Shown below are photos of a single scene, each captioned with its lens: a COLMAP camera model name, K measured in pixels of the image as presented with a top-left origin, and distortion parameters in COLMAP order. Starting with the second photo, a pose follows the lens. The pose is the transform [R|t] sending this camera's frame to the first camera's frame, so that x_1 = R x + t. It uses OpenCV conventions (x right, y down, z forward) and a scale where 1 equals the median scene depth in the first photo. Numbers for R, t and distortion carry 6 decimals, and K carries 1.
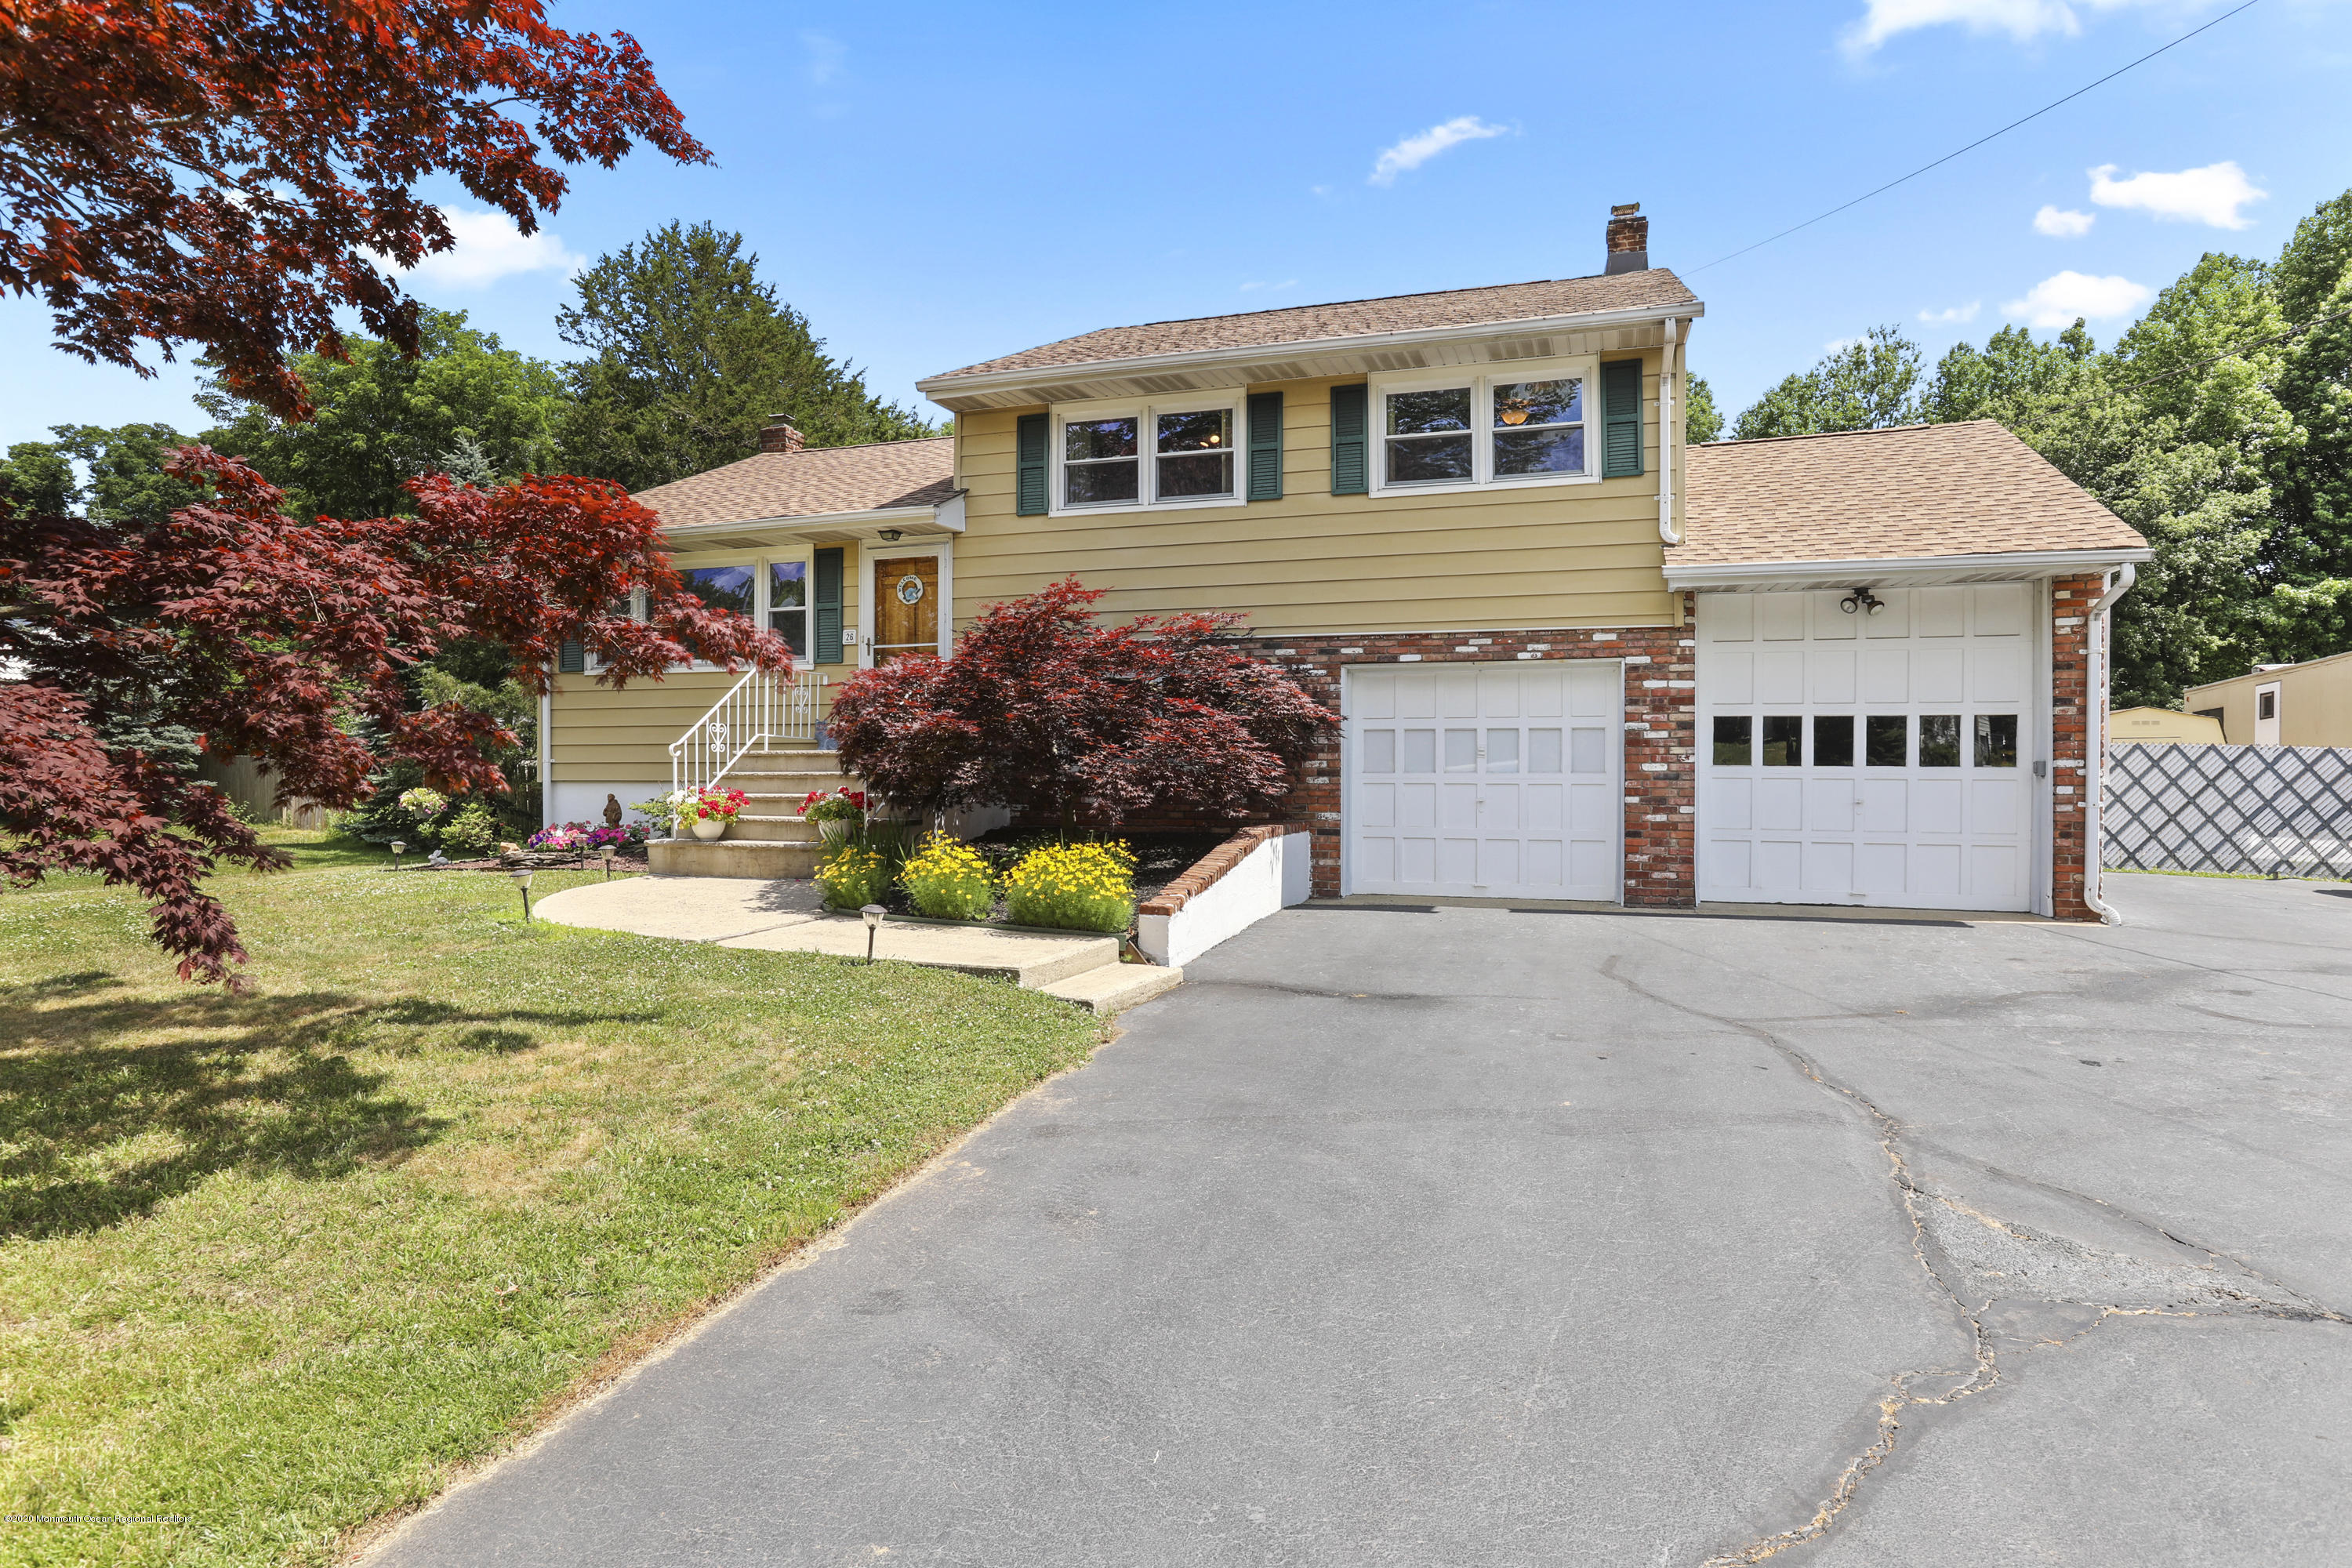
lens RADIAL K [[1257.4, 0, 1170.5], [0, 1257.4, 780.5], [0, 0, 1]] dist [-0.029765, 0.017280]
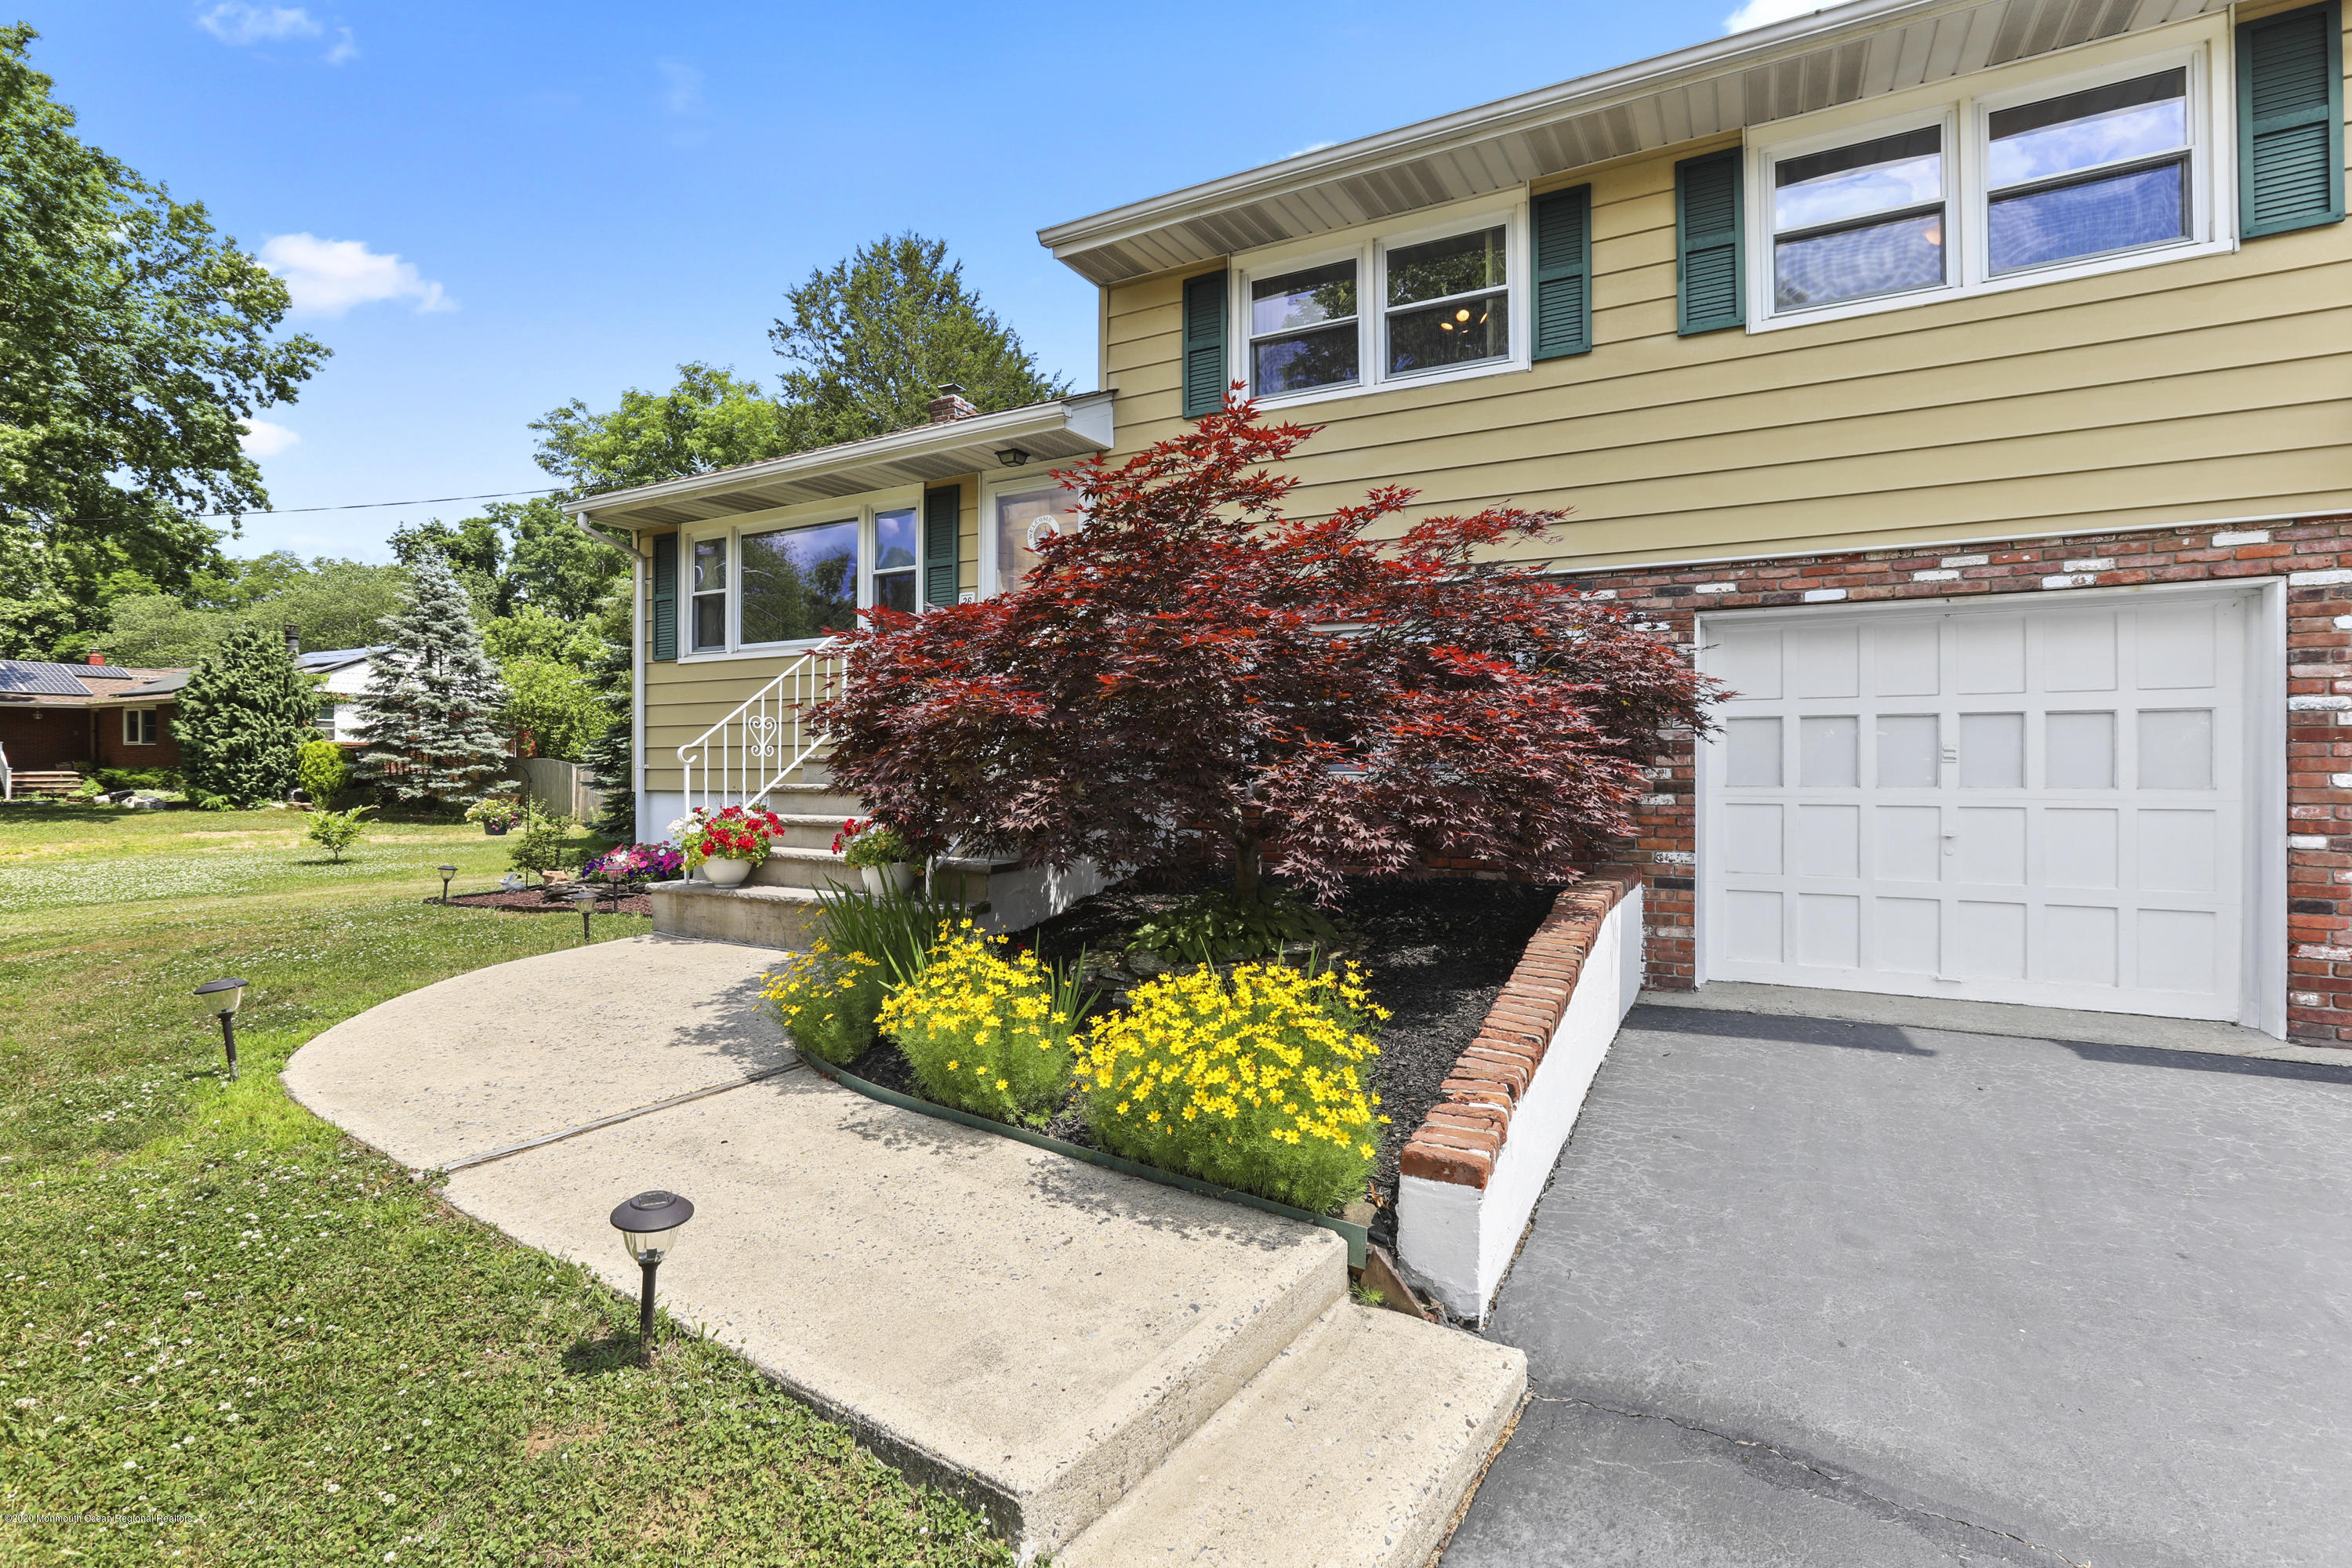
lens RADIAL K [[1066.3, 0, 1181.3], [0, 1066.3, 761.0], [0, 0, 1]] dist [-0.037392, 0.013685]
pose [[0.985248, -0.002461, -0.171115, -0.023874], [-0.000083, 0.999890, -0.014857, -0.011553], [0.171132, 0.014652, 0.985139, 0.451551]]
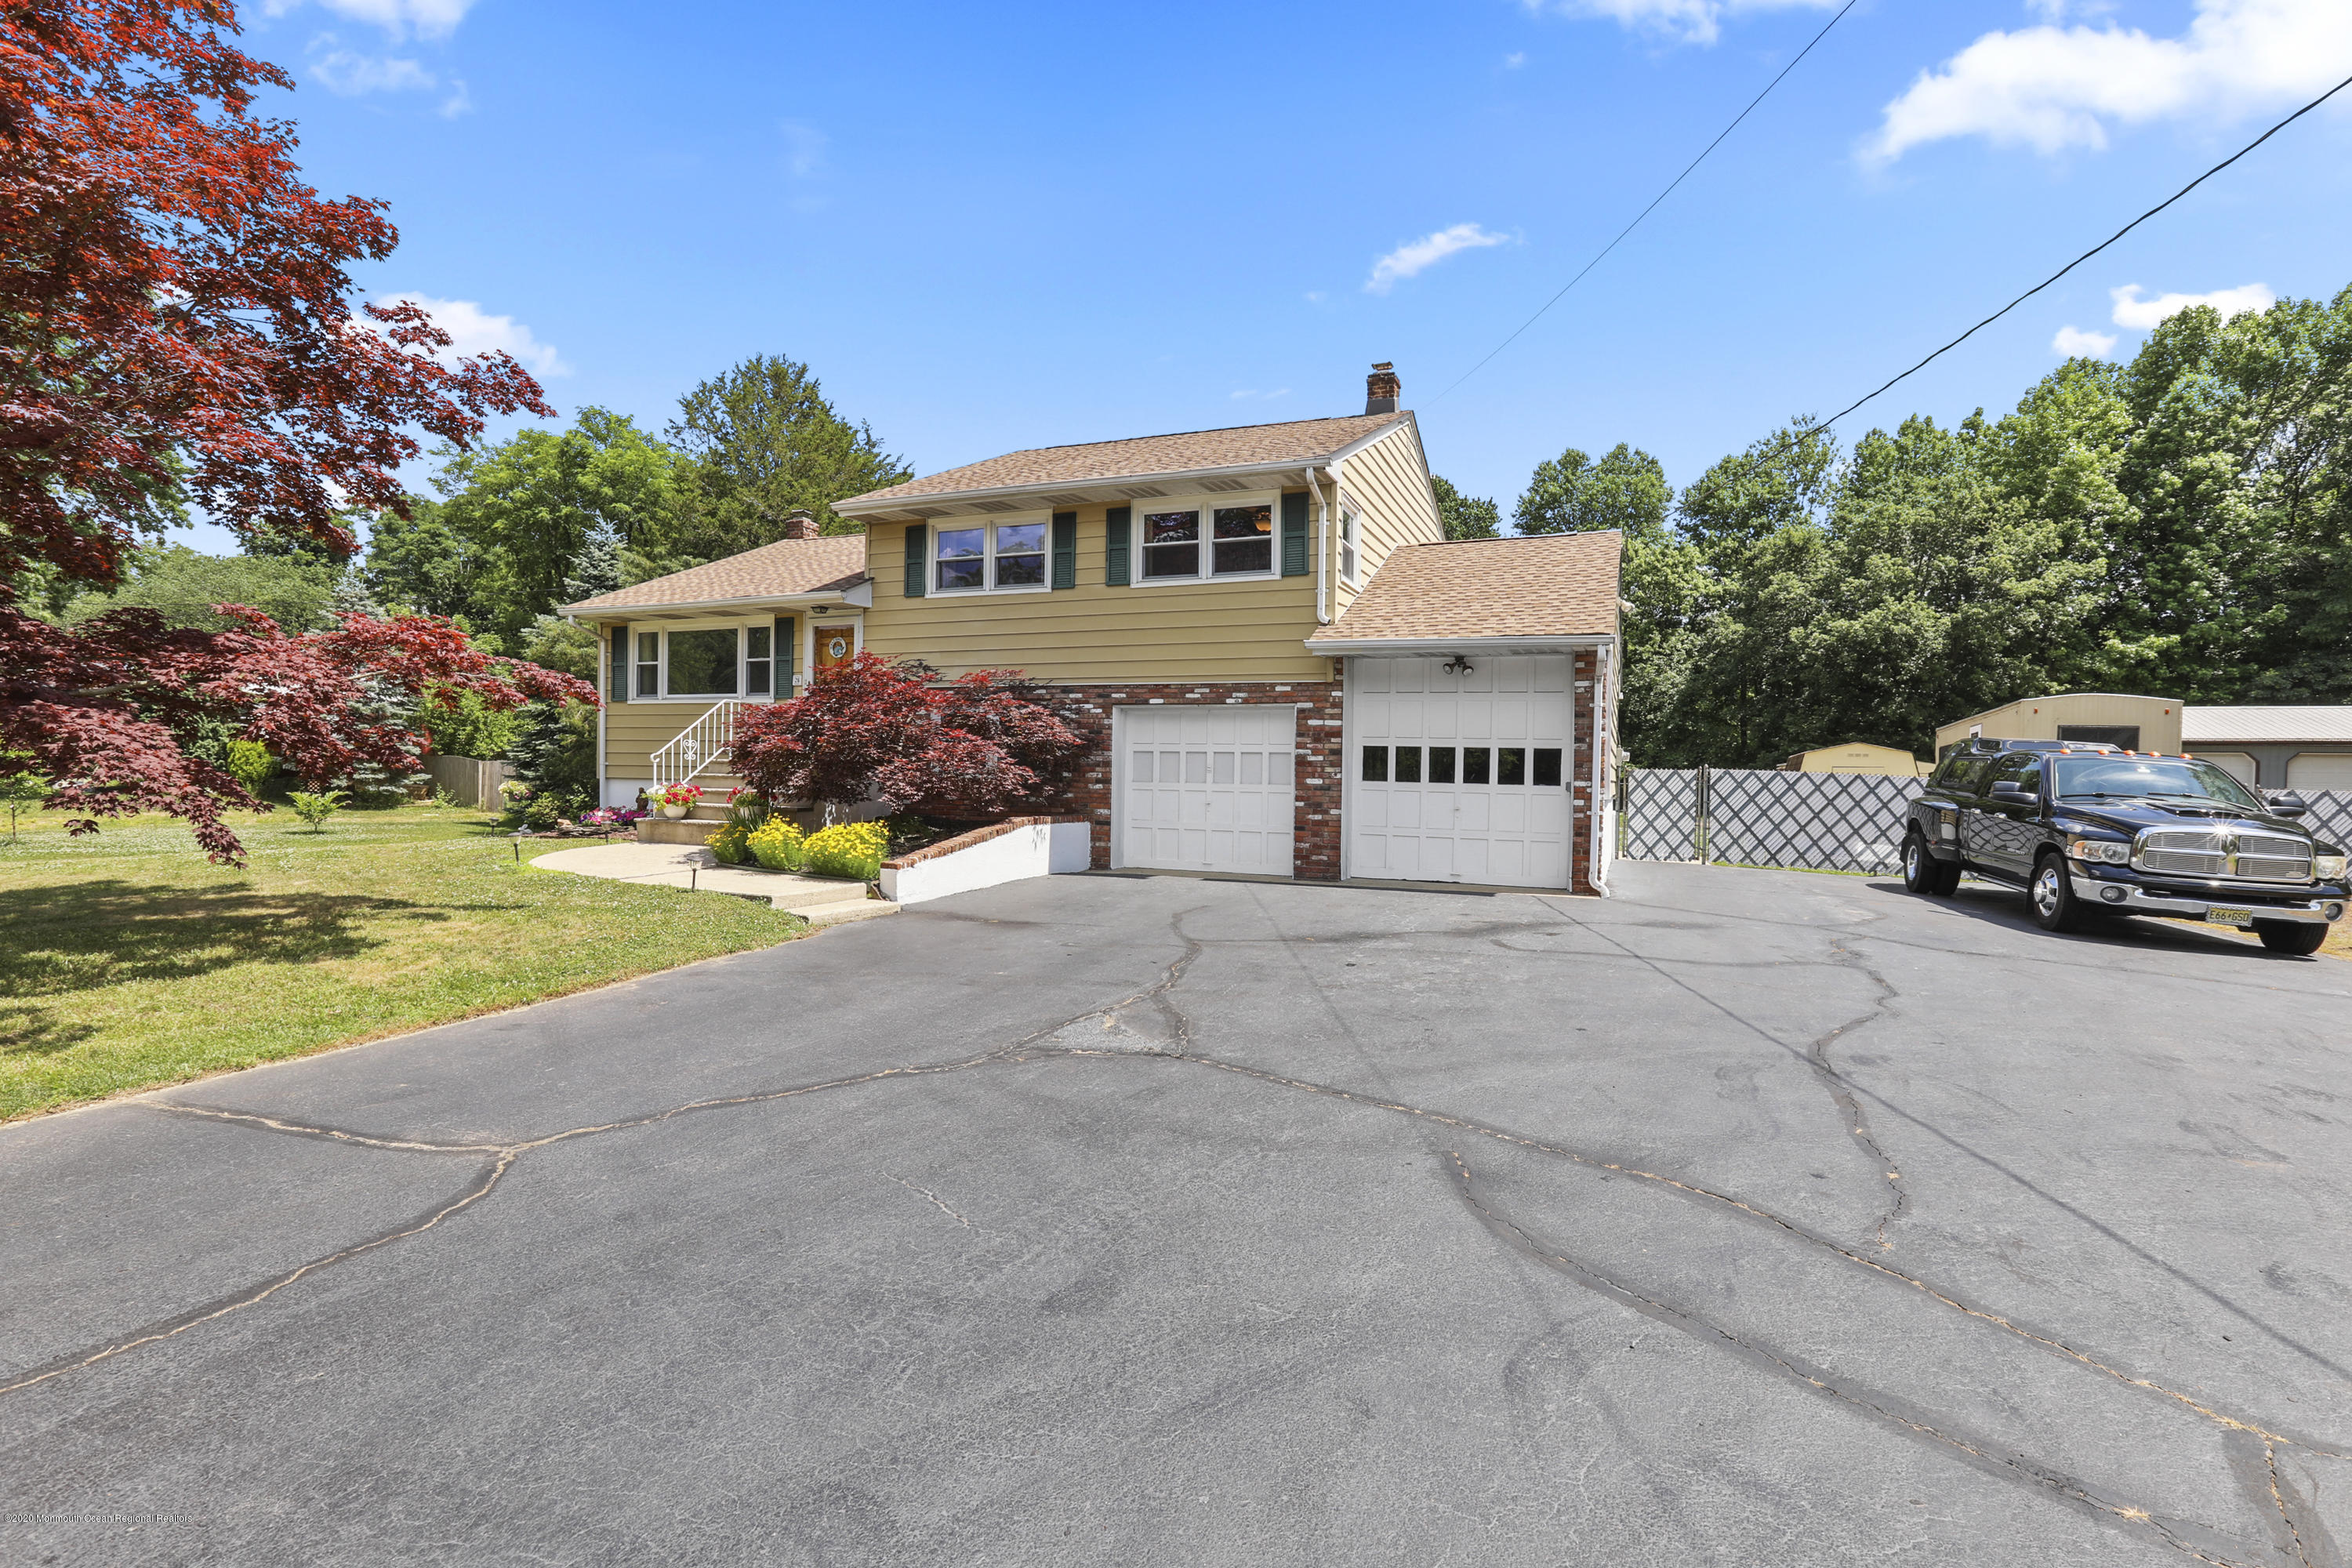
lens RADIAL K [[1066.3, 0, 1182.1], [0, 1066.3, 802.1], [0, 0, 1]] dist [-0.037392, 0.013685]
pose [[0.997931, 0.019426, -0.061294, 0.290909], [-0.018661, 0.999741, 0.013027, 0.000082], [0.061531, -0.011857, 0.998035, -0.198232]]
